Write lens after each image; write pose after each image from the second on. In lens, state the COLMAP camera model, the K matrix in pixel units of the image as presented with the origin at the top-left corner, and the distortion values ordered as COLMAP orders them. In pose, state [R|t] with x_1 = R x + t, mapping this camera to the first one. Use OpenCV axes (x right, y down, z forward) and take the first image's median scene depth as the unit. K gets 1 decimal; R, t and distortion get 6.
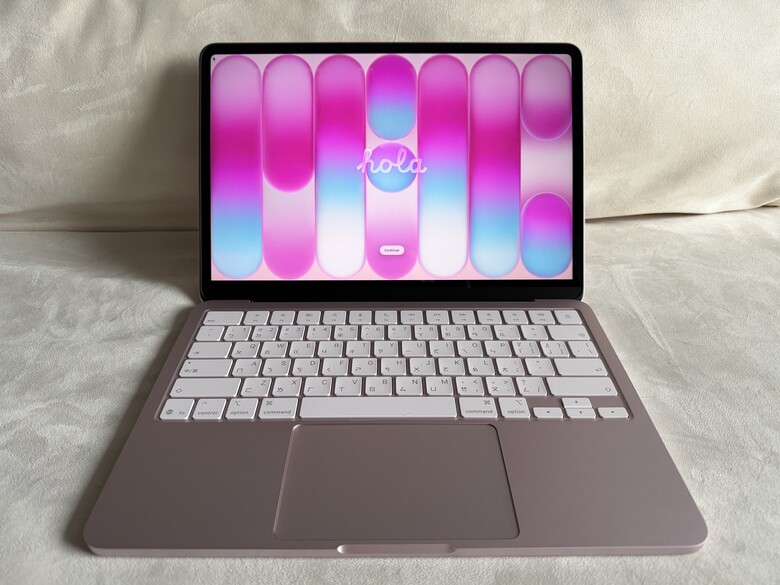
lens RADIAL K [[551.1, 0, 388.1], [0, 551.1, 290.2], [0, 0, 1]] dist [0.001678, -0.025678]
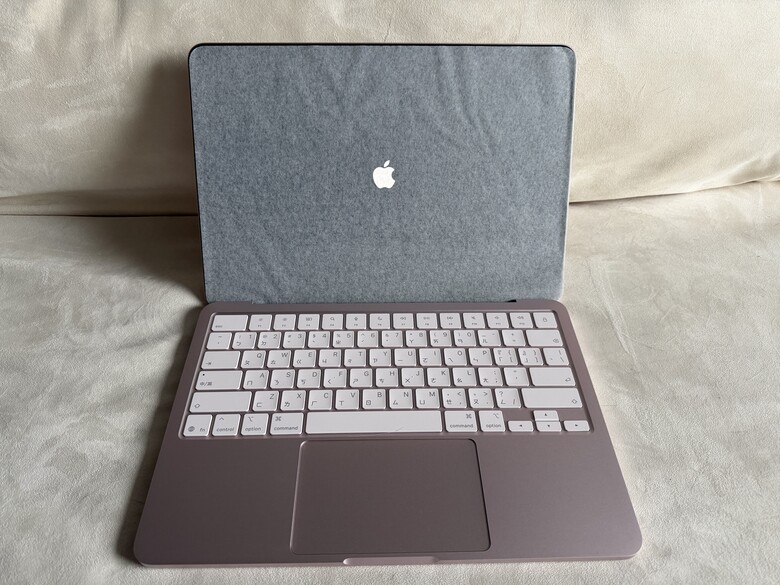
lens RADIAL K [[551.1, 0, 388.8], [0, 551.1, 287.8], [0, 0, 1]] dist [0.001678, -0.025678]
pose [[0.999774, -0.004673, 0.020762, -0.008692], [0.000239, 0.977997, 0.208617, -0.265921], [-0.021280, -0.208565, 0.977777, -0.056812]]
